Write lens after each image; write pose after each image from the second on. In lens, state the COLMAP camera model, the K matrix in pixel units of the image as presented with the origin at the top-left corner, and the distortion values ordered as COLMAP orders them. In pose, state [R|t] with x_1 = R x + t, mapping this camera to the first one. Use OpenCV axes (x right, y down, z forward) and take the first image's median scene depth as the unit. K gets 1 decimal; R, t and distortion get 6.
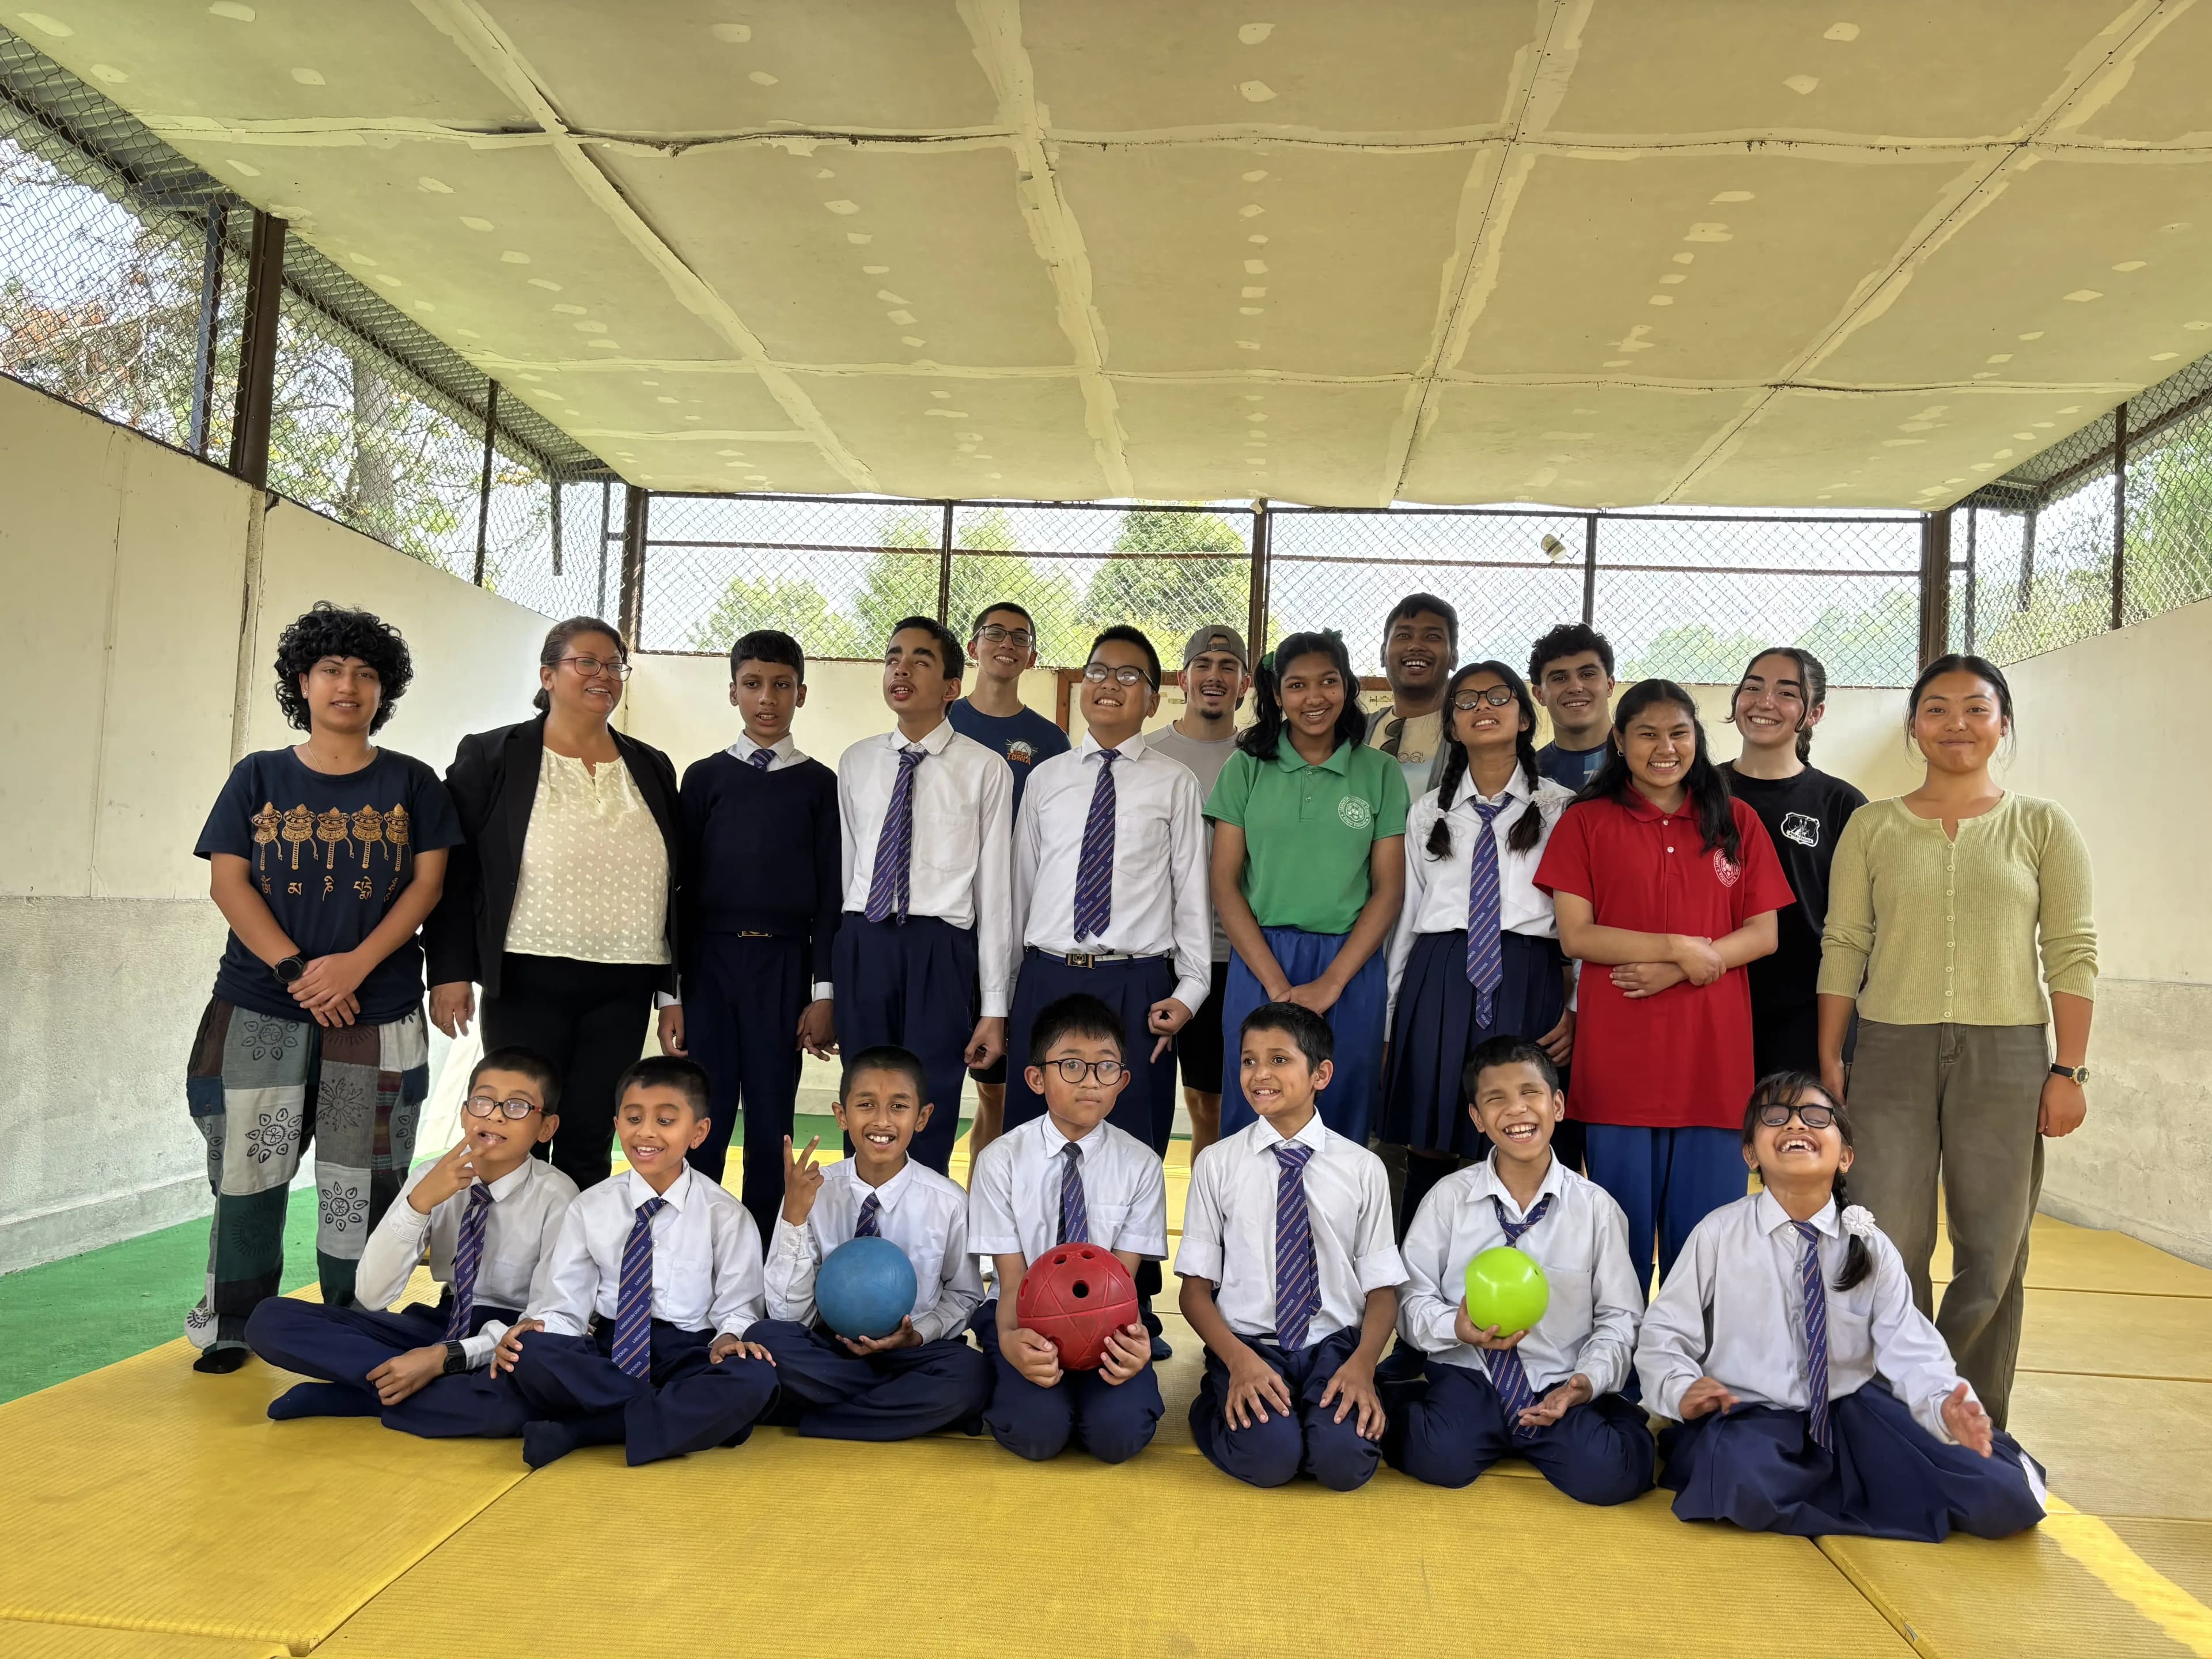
lens RADIAL K [[1683.2, 0, 1106.0], [0, 1683.2, 829.5], [0, 0, 1]] dist [0.024719, -0.005233]
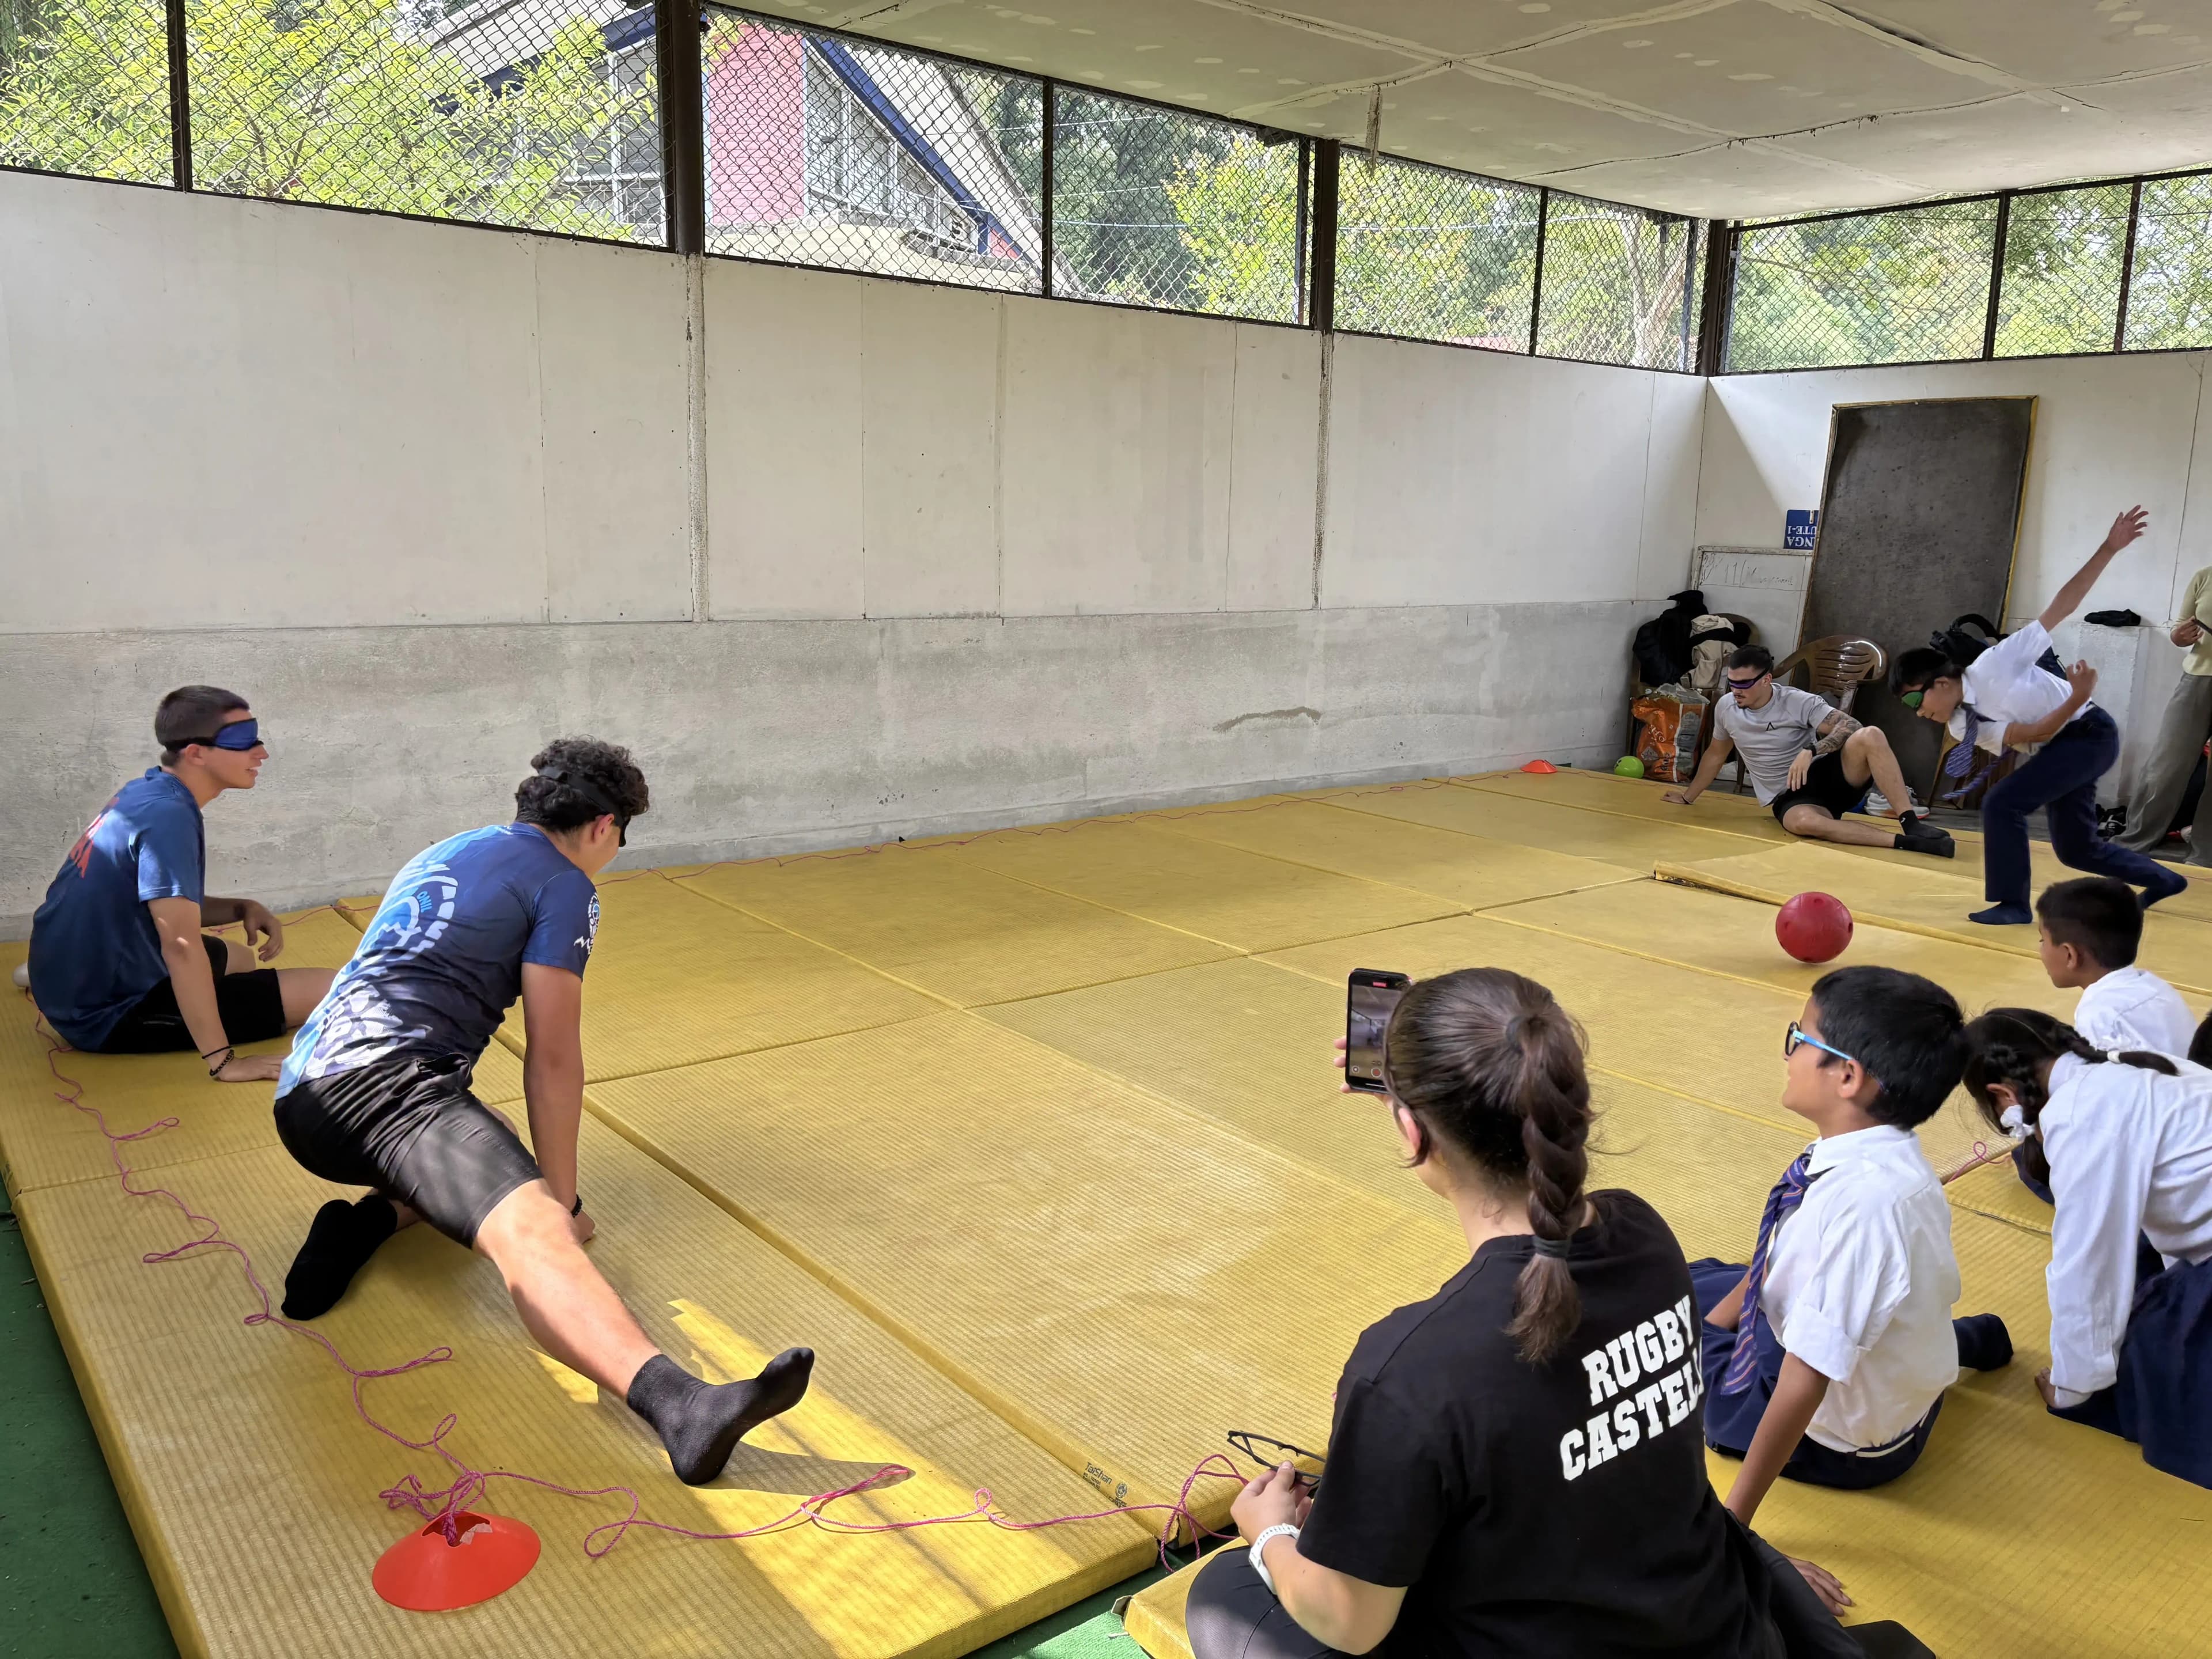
lens RADIAL K [[1665.4, 0, 1108.2], [0, 1665.4, 888.0], [0, 0, 1]] dist [0.204047, -0.389975]
pose [[-0.684427, -0.192137, 0.703309, -0.259579], [-0.079519, 0.978568, 0.189951, 0.013846], [-0.724732, 0.074082, -0.685037, 0.985394]]
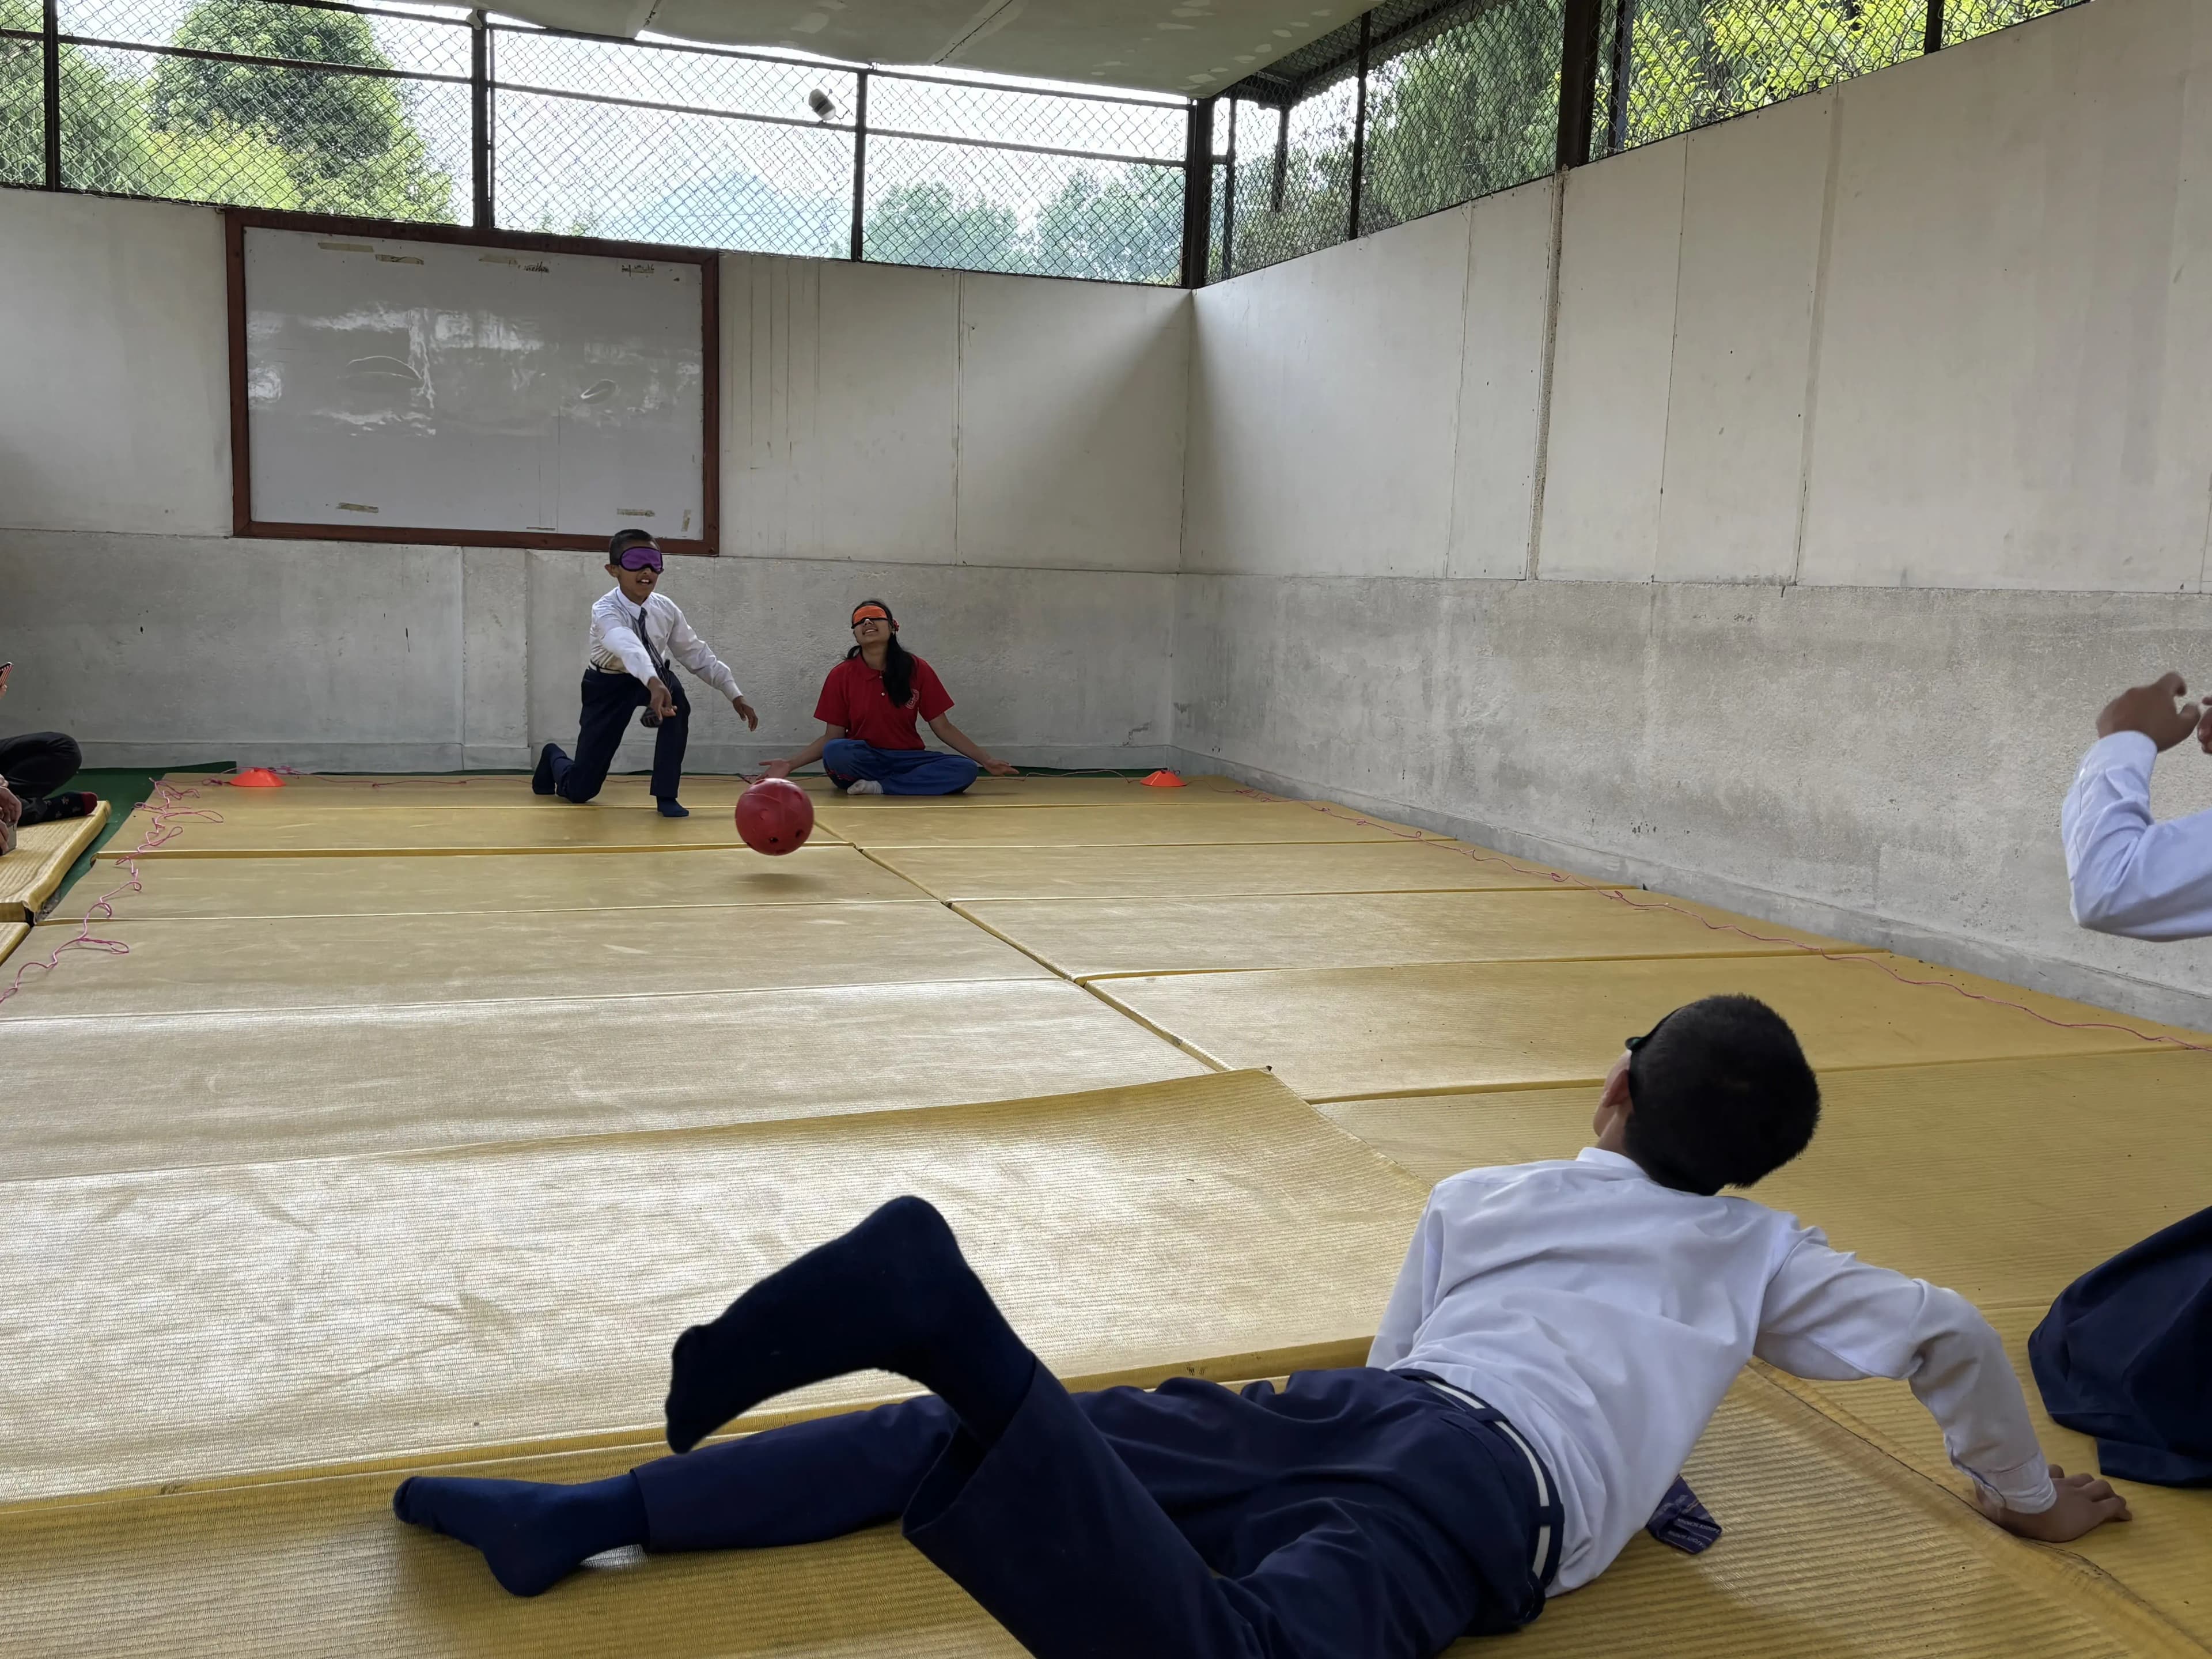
lens RADIAL K [[2053.2, 0, 1106.0], [0, 2053.2, 829.5], [0, 0, 1]] dist [0.008618, 0.025696]
pose [[0.912988, -0.058812, 0.403725, -0.061122], [-0.020285, 0.981788, 0.188893, 0.001780], [-0.407481, -0.180646, 0.895168, -0.110552]]
